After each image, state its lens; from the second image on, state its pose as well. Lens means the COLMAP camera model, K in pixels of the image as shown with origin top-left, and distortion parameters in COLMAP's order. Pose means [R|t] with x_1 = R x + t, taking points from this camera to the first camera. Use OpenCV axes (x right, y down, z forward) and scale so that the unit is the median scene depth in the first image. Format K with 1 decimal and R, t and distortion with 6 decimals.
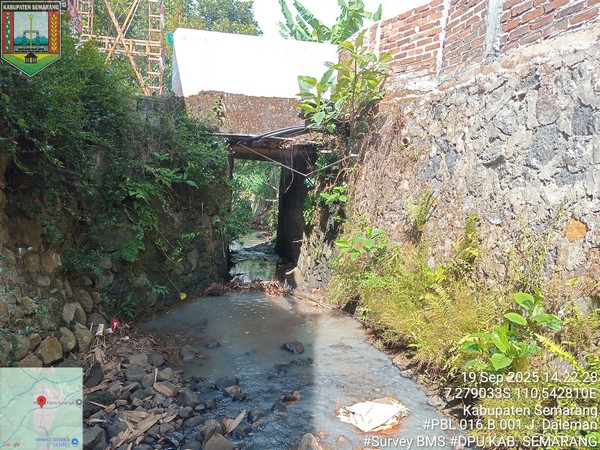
lens RADIAL K [[447.3, 0, 299.8], [0, 447.3, 222.8], [0, 0, 1]] dist [0.014190, -0.053091]
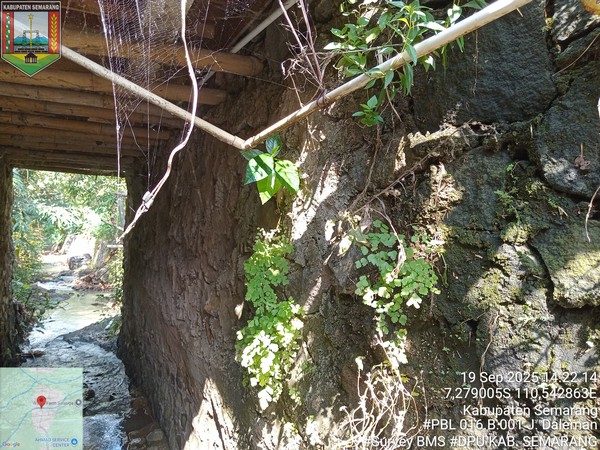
lens RADIAL K [[447.3, 0, 299.8], [0, 447.3, 222.8], [0, 0, 1]] dist [0.014190, -0.053091]
pose [[0.950063, -0.025298, 0.311032, -0.020041], [0.052194, 0.995550, -0.078457, -0.047364], [-0.307663, 0.090773, 0.947156, 0.680655]]
